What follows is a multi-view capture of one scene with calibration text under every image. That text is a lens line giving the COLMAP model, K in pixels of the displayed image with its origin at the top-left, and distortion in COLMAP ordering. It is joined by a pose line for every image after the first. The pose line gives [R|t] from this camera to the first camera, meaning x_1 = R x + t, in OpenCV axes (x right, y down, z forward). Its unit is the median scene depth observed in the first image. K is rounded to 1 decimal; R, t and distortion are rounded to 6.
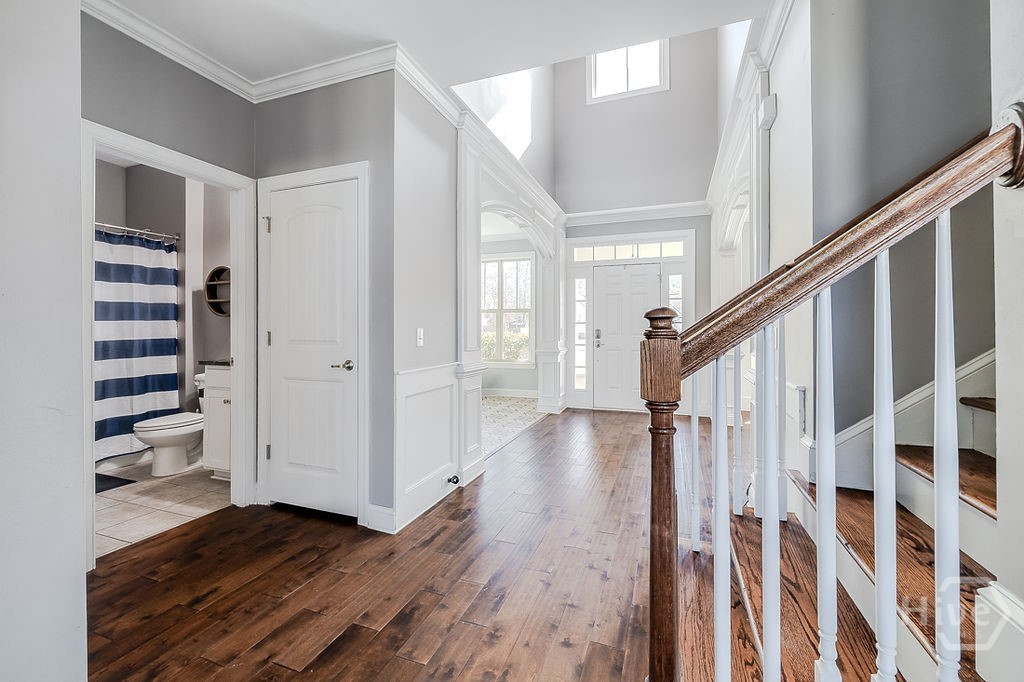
lens RADIAL K [[426.9, 0, 506.0], [0, 426.9, 323.3], [0, 0, 1]] dist [0.003610, -0.000440]
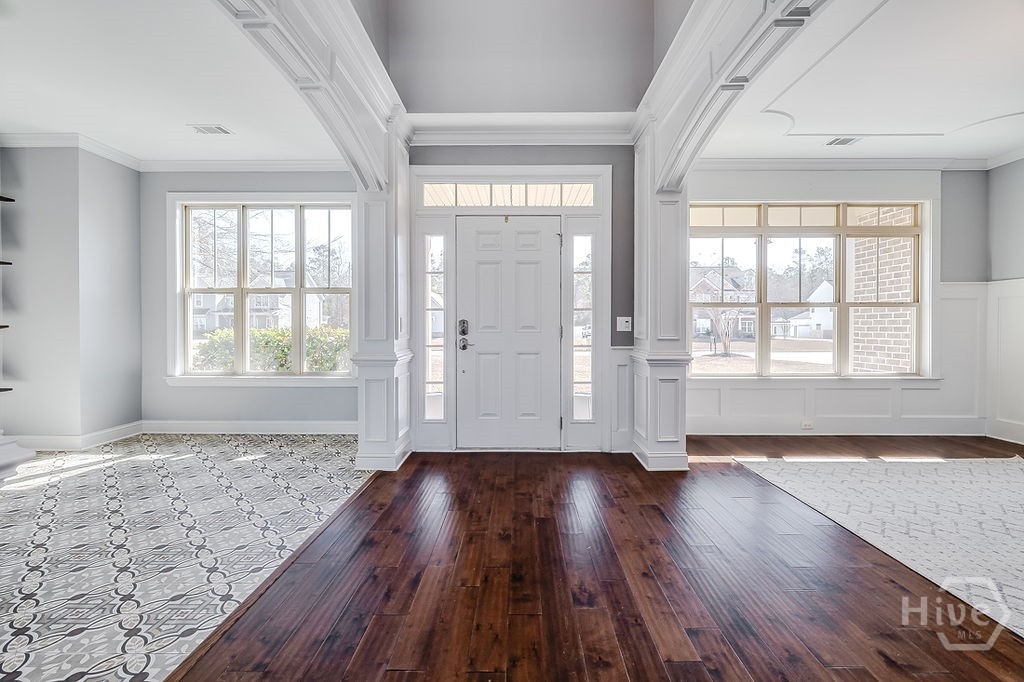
lens RADIAL K [[426.9, 0, 518.4], [0, 426.9, 332.8], [0, 0, 1]] dist [0.003610, -0.000440]
pose [[0.934343, -0.002627, 0.356365, 0.071074], [-0.002574, 0.999897, 0.014118, 0.023411], [-0.356366, -0.014108, 0.934240, 0.401740]]
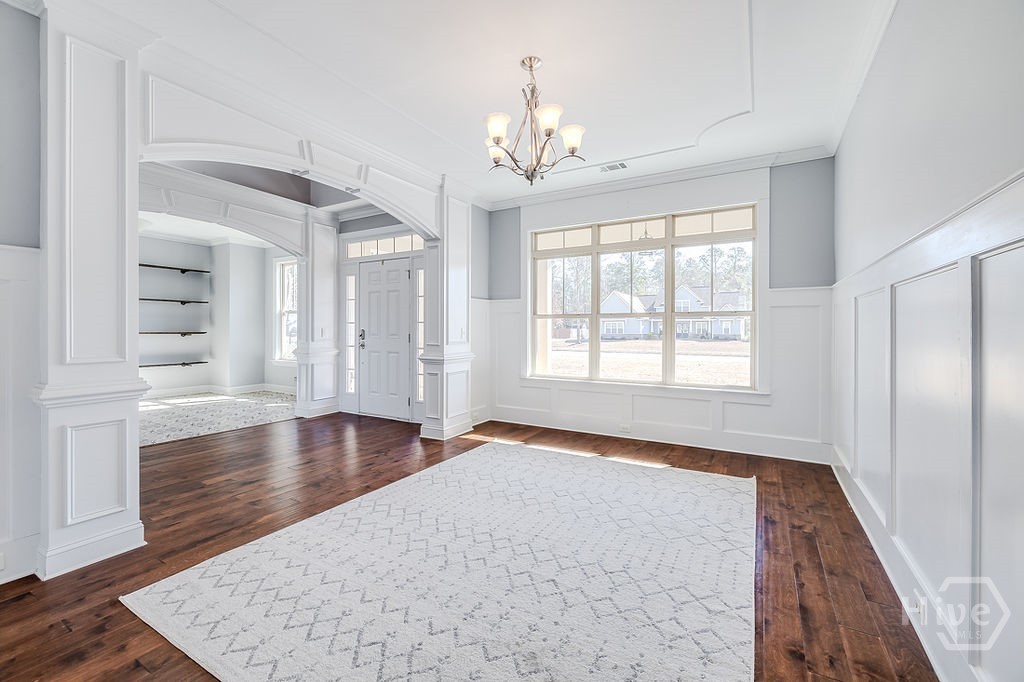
lens RADIAL K [[426.9, 0, 521.9], [0, 426.9, 330.6], [0, 0, 1]] dist [0.003610, -0.000440]
pose [[0.988641, 0.004889, -0.150215, 0.694770], [-0.004020, 0.999973, 0.006089, 0.009094], [0.150241, -0.005416, 0.988635, 0.122962]]
